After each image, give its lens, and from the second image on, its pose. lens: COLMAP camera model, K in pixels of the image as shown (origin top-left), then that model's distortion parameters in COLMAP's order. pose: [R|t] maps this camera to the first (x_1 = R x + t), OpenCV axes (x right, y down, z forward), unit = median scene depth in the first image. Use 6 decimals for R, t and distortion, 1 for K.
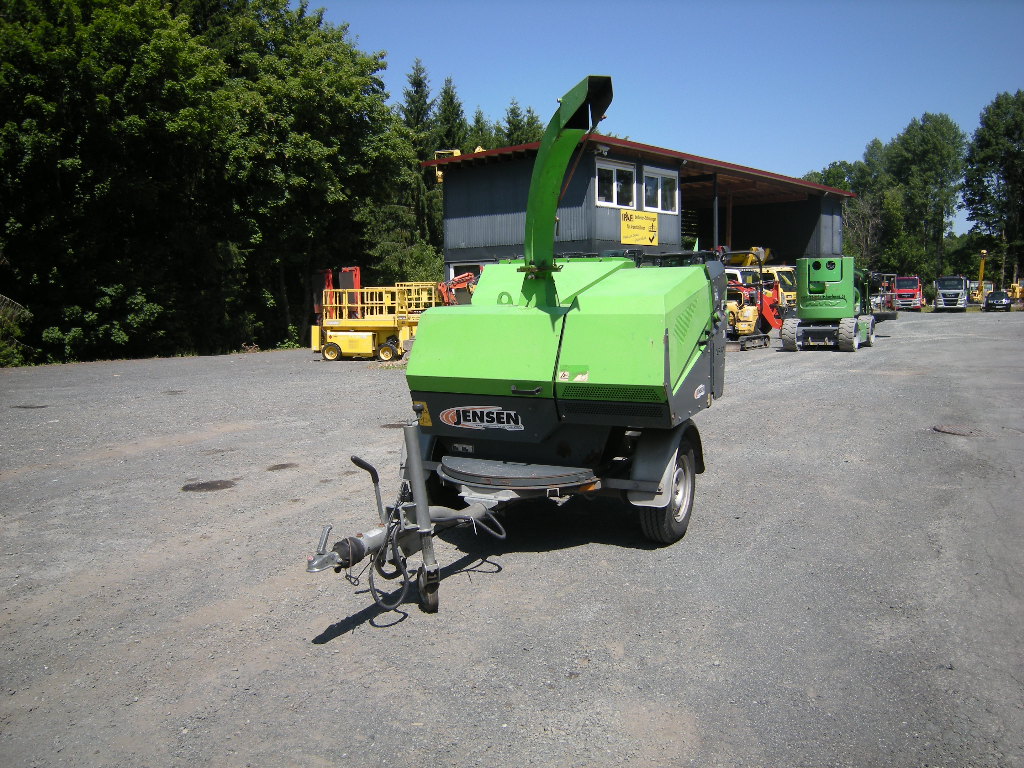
lens RADIAL K [[851.4, 0, 512.0], [0, 851.4, 384.0], [0, 0, 1]] dist [-0.126608, 0.066589]
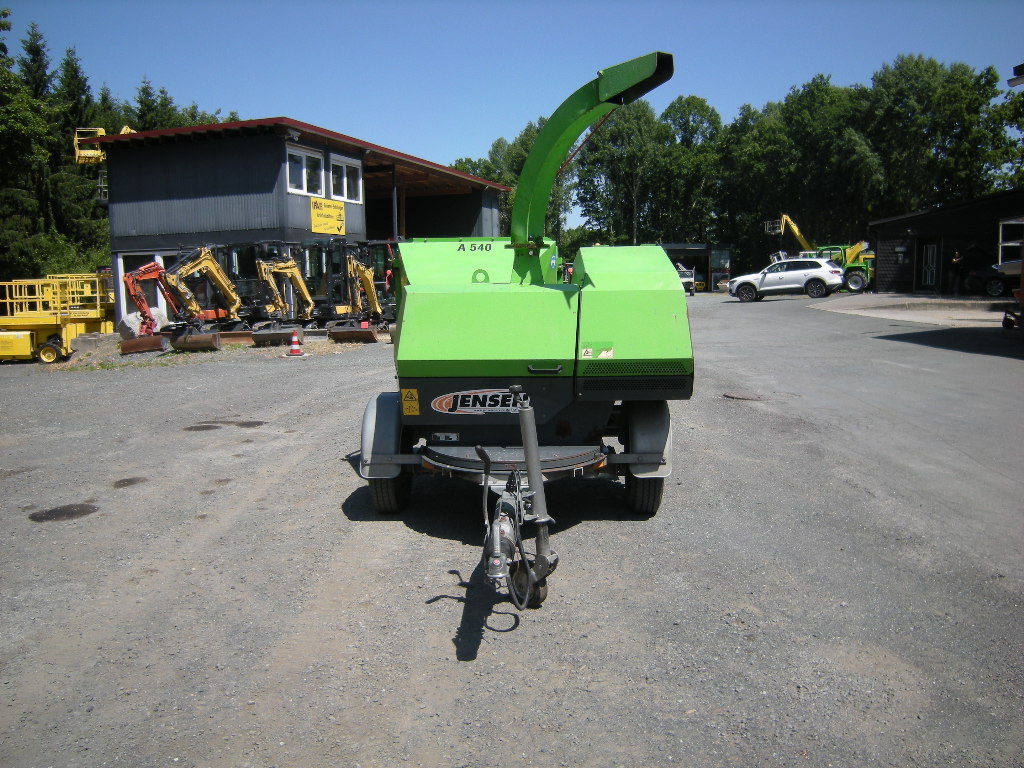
lens RADIAL K [[851.4, 0, 512.0], [0, 851.4, 384.0], [0, 0, 1]] dist [-0.126608, 0.066589]
pose [[0.907415, -0.050039, 0.417246, -0.070823], [0.046338, 0.998745, 0.019003, 0.000596], [-0.417673, 0.002091, 0.908595, 0.022862]]
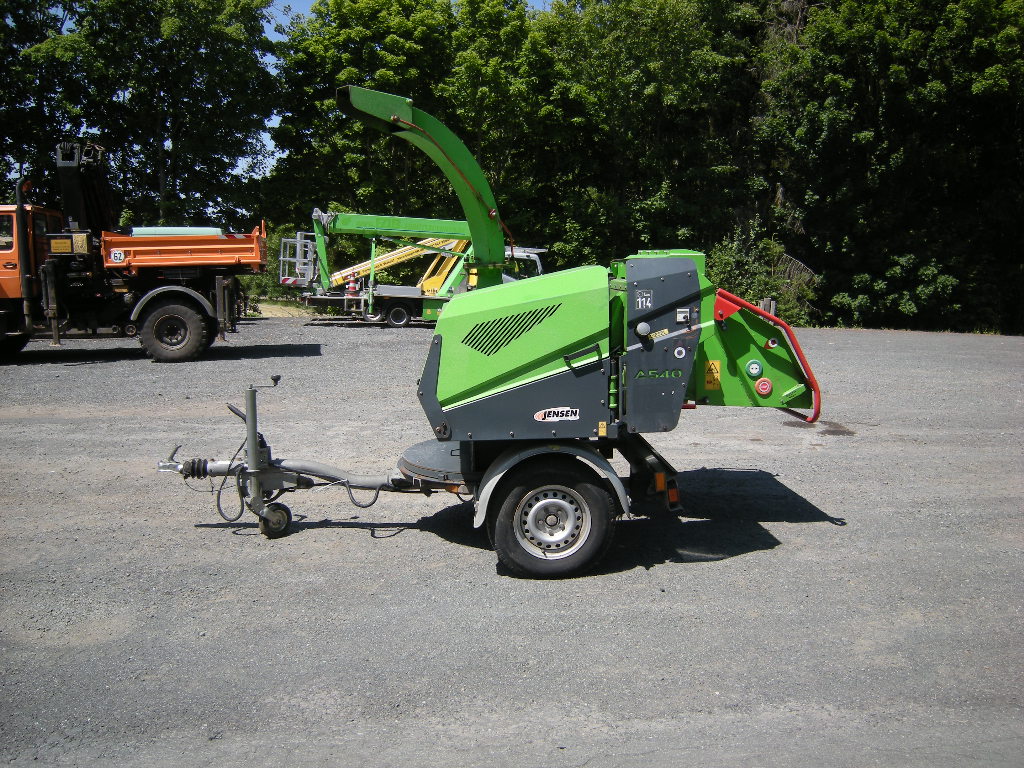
lens RADIAL K [[851.4, 0, 512.0], [0, 851.4, 384.0], [0, 0, 1]] dist [-0.126608, 0.066589]
pose [[0.509077, 0.141061, -0.849083, 0.161686], [-0.105671, 0.989259, 0.100992, -0.018070], [0.854210, 0.038311, 0.518515, 0.091903]]
